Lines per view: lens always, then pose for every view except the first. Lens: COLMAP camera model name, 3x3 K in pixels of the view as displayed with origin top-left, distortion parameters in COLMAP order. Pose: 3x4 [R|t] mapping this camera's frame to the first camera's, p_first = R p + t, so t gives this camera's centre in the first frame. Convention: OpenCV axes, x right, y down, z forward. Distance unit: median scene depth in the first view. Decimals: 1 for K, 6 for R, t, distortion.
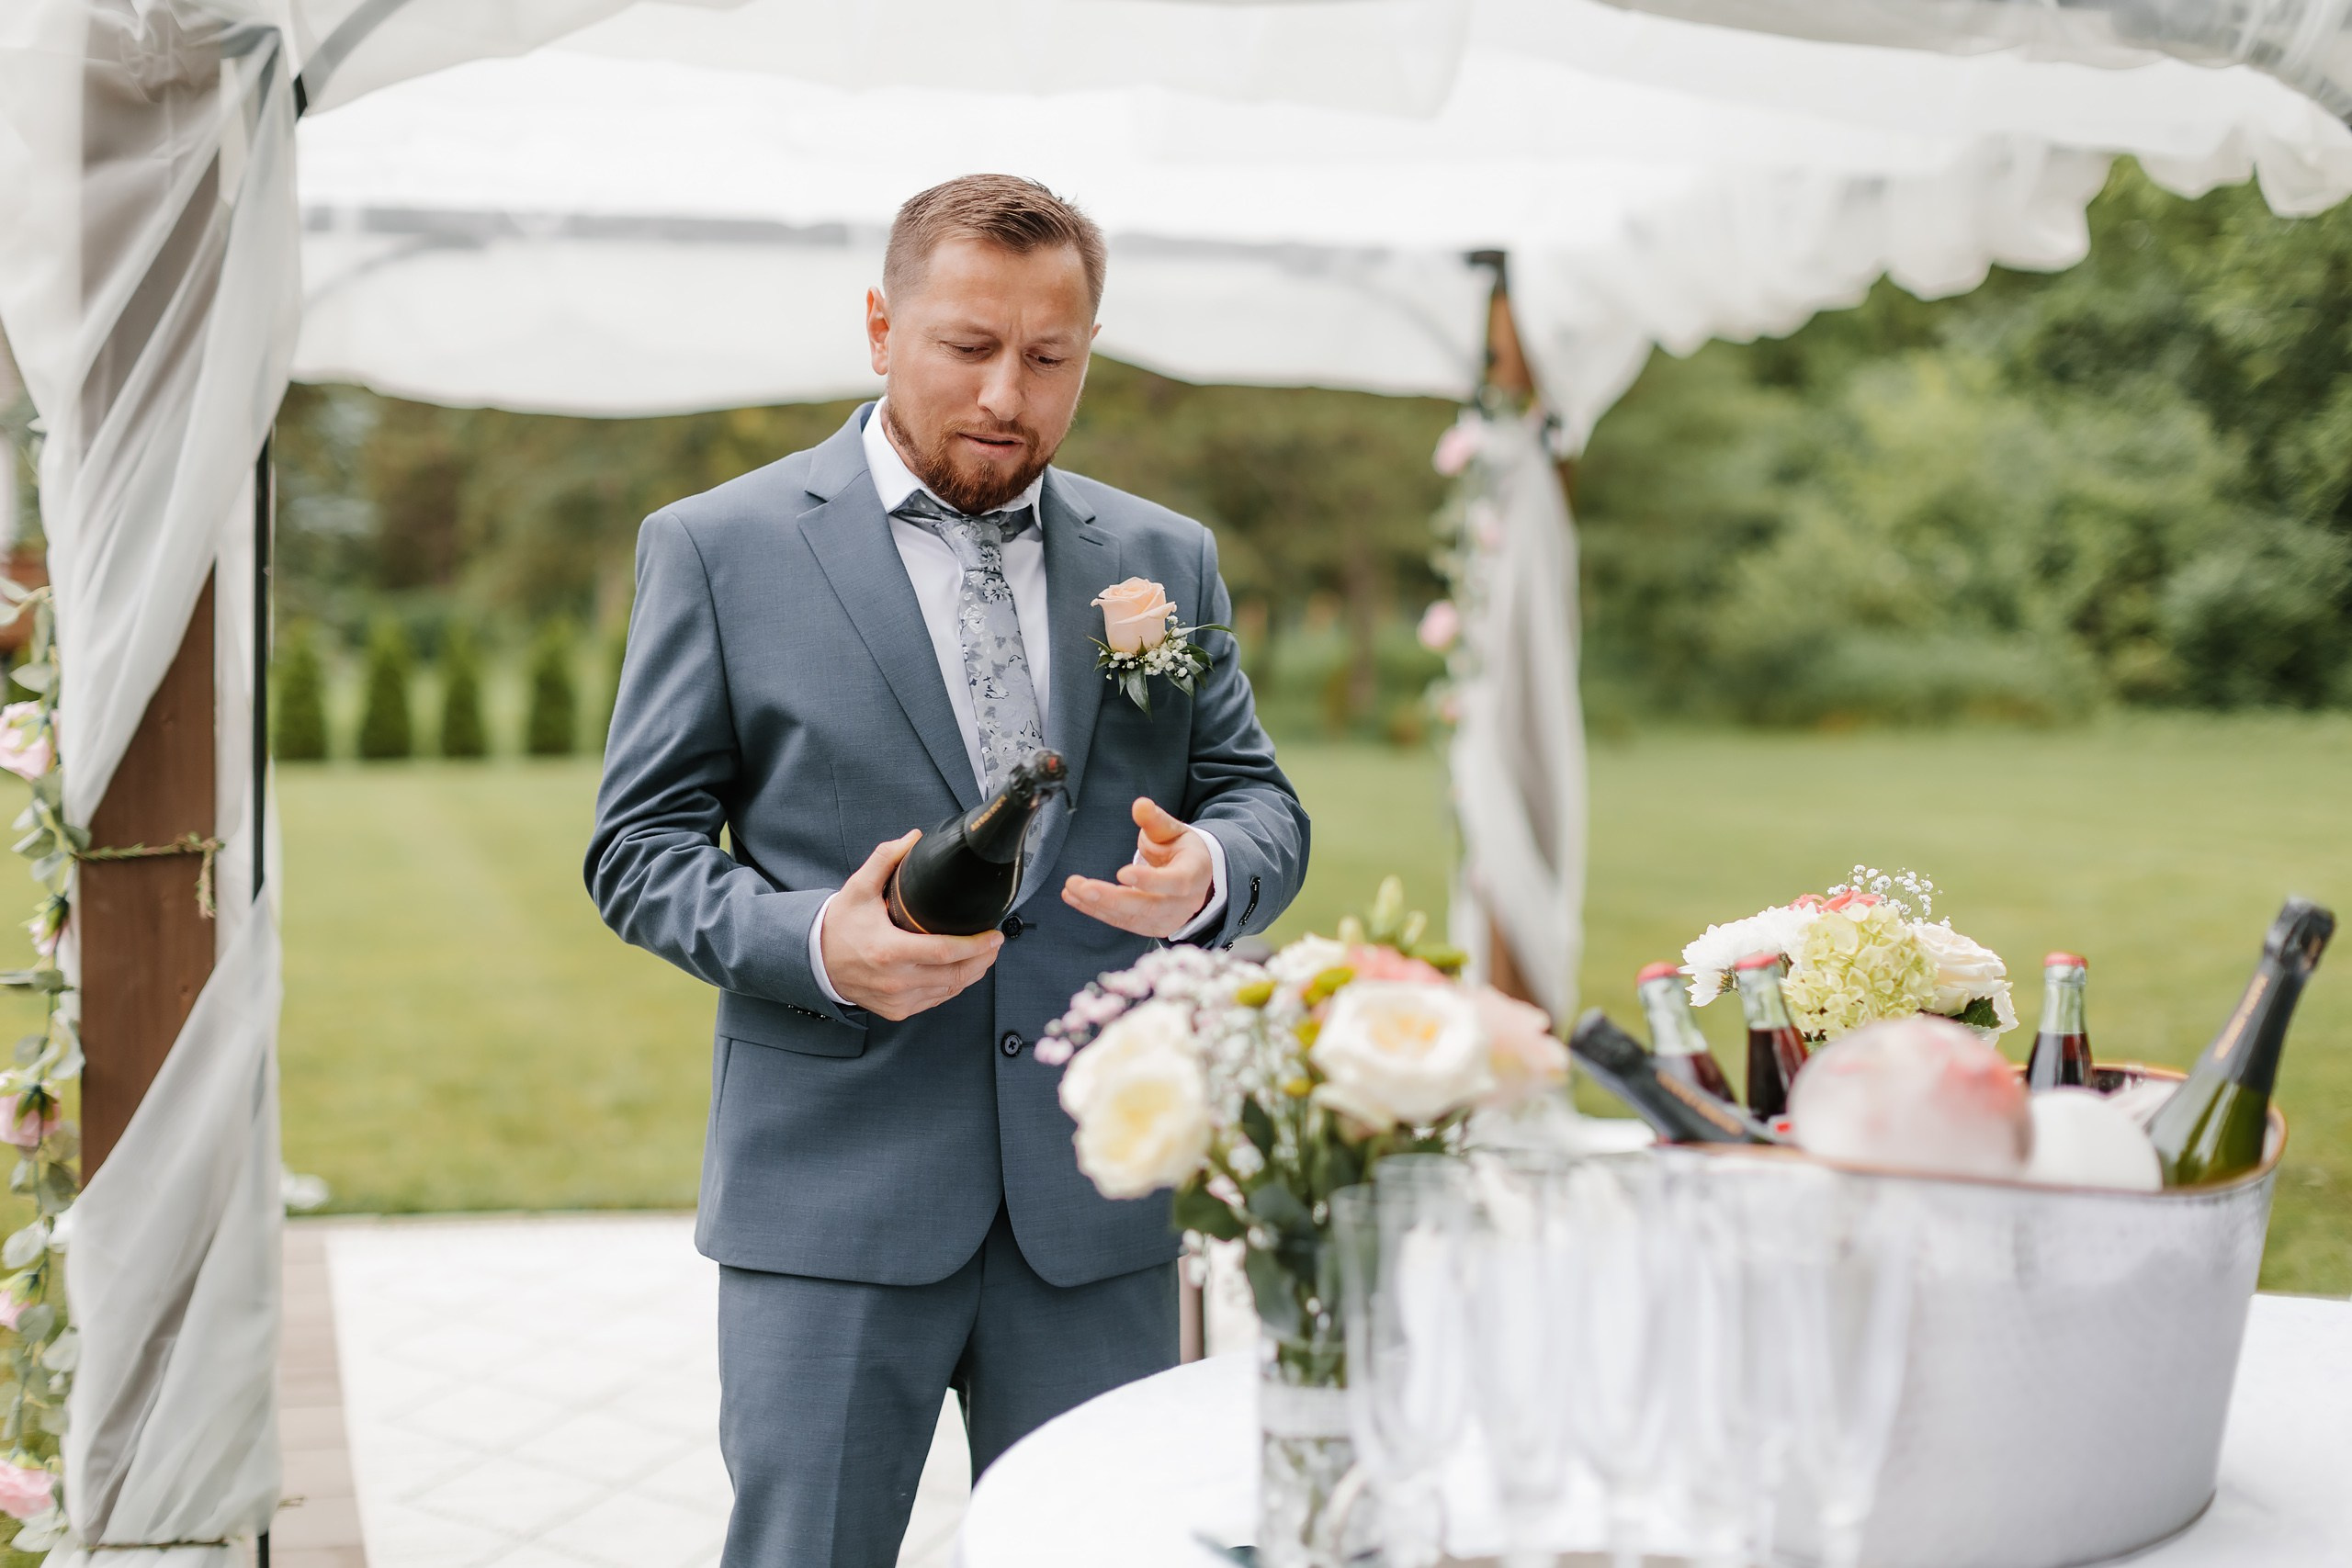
lens RADIAL K [[3347.4, 0, 1176.0], [0, 3347.4, 784.0], [0, 0, 1]] dist [-0.083190, -0.061282]
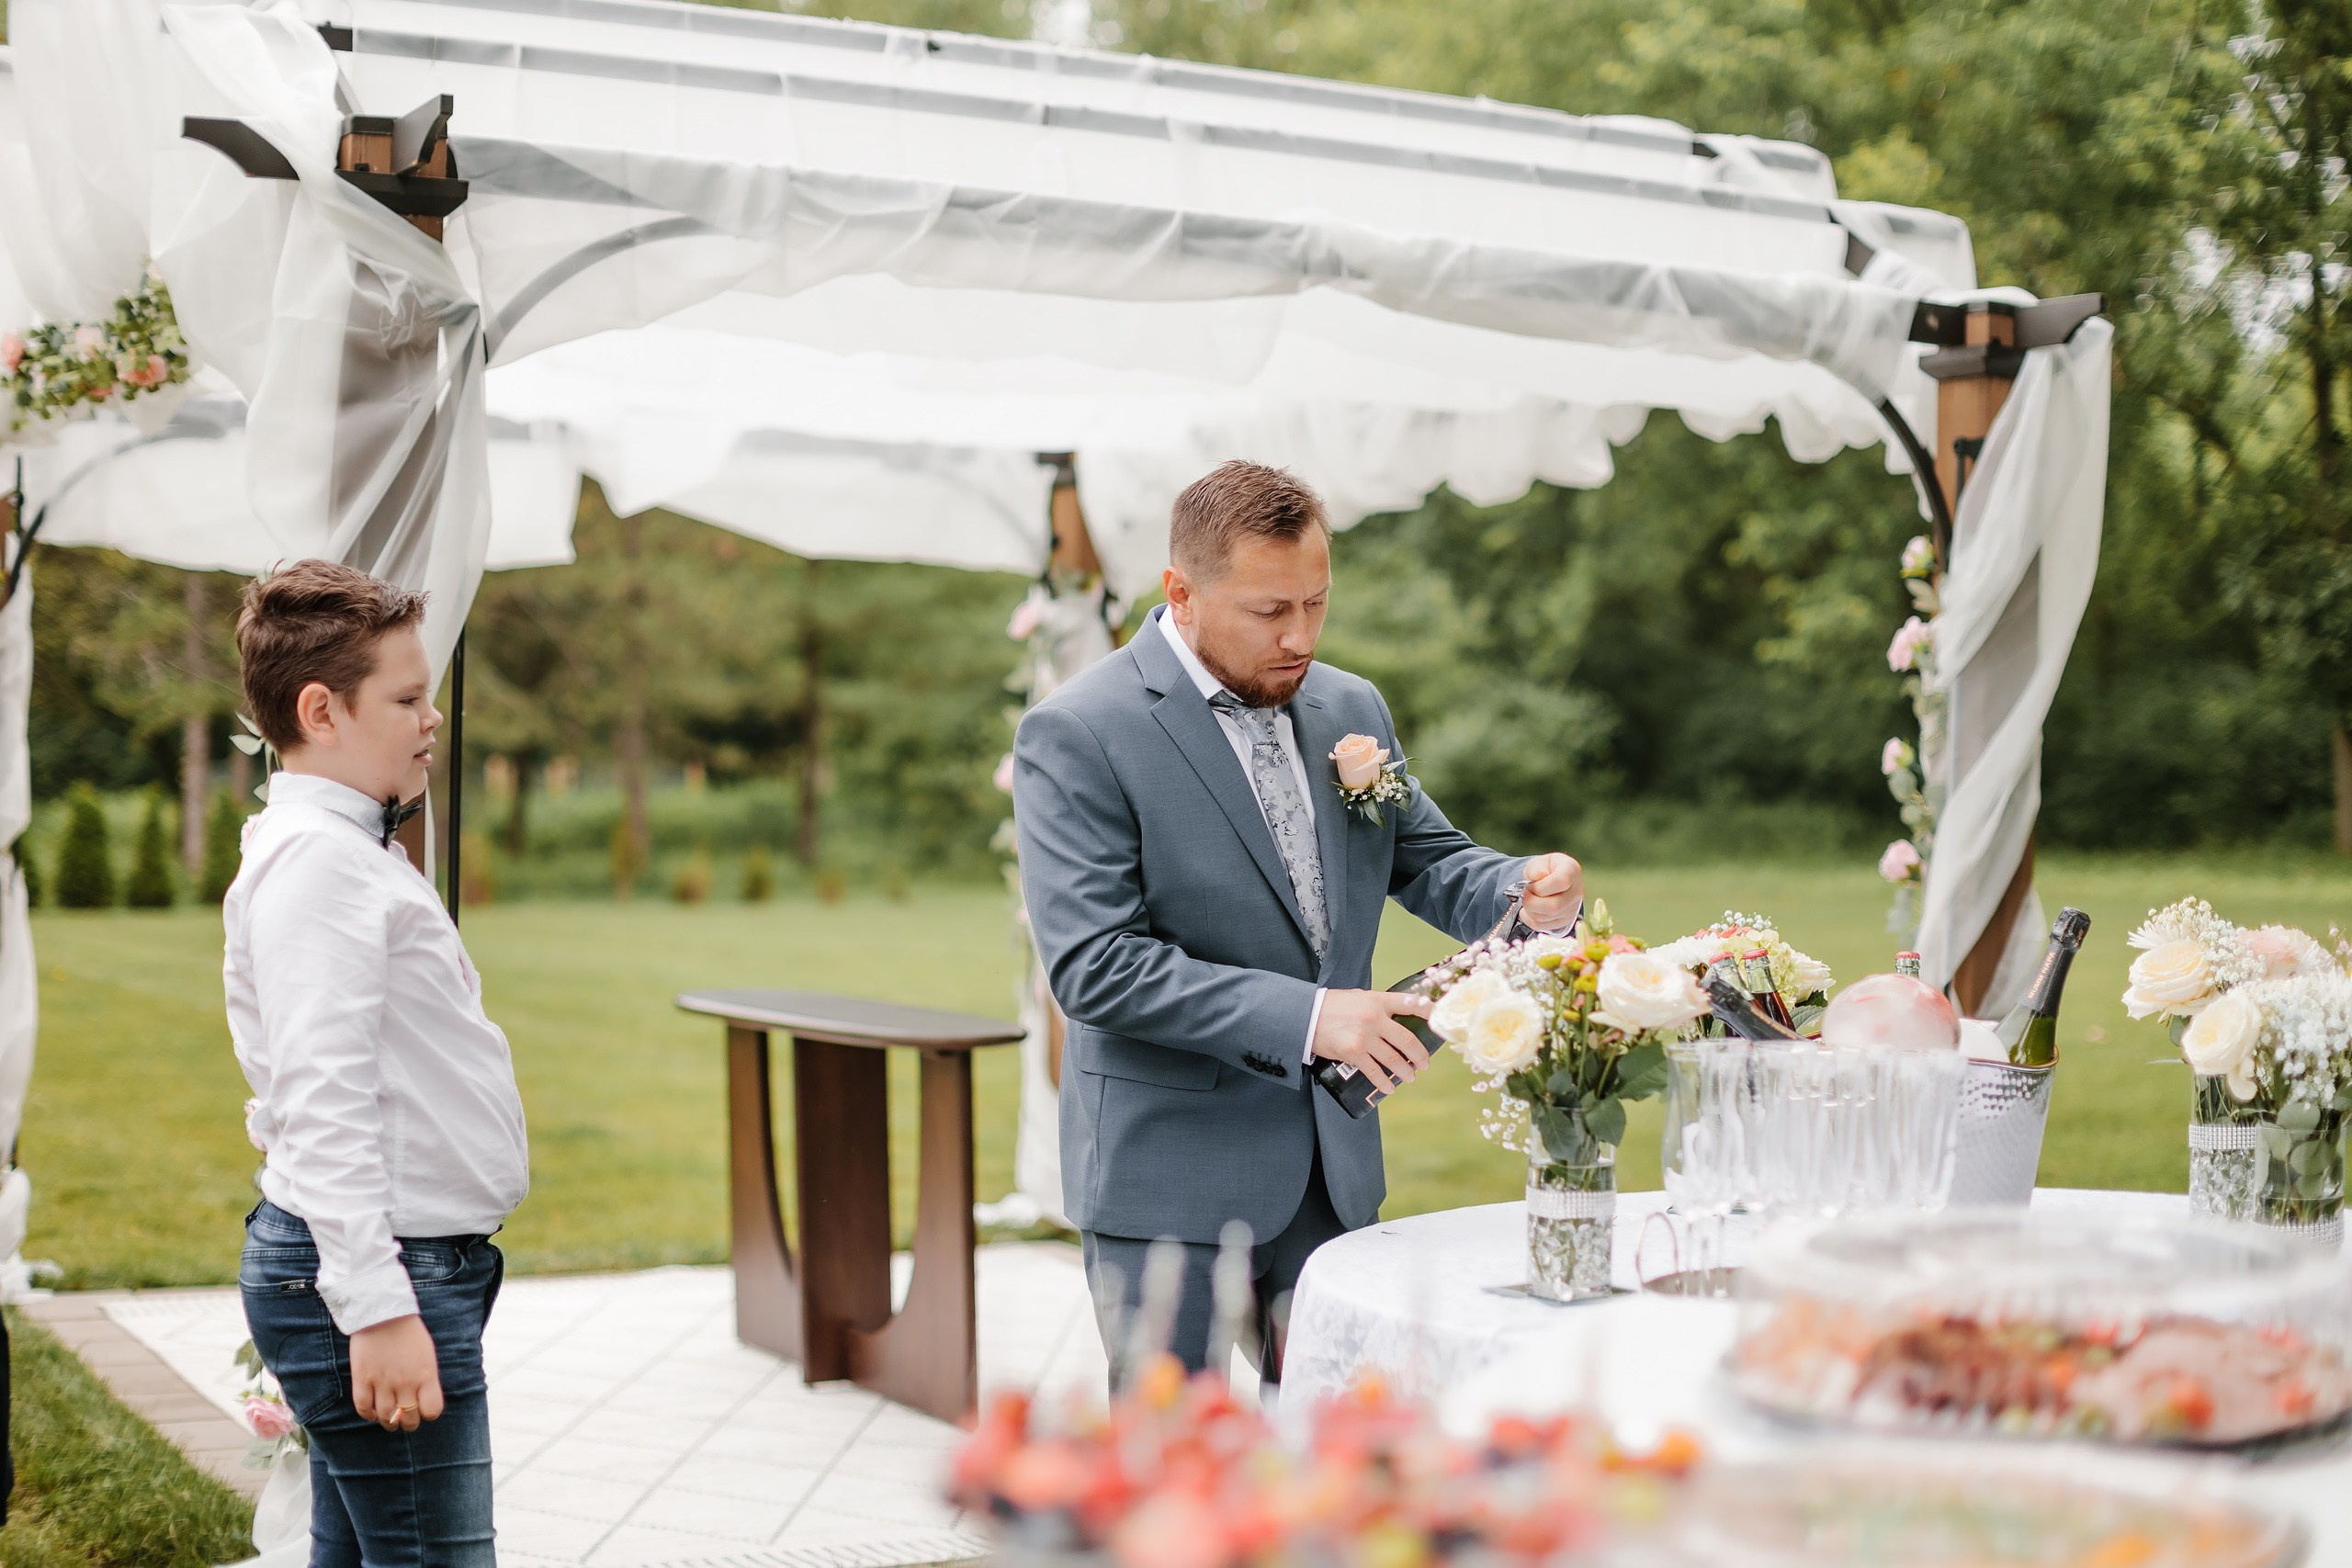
lens RADIAL K [[3405.8, 0, 1176.0], [0, 3405.8, 784.0], [0, 0, 1]] dist [-0.240523, 0.017338]
pose [[0.973867, 0.003706, 0.227091, -0.169073], [0.007003, 0.998901, -0.046334, 0.015190], [-0.227013, 0.046713, 0.972771, -0.201885]]
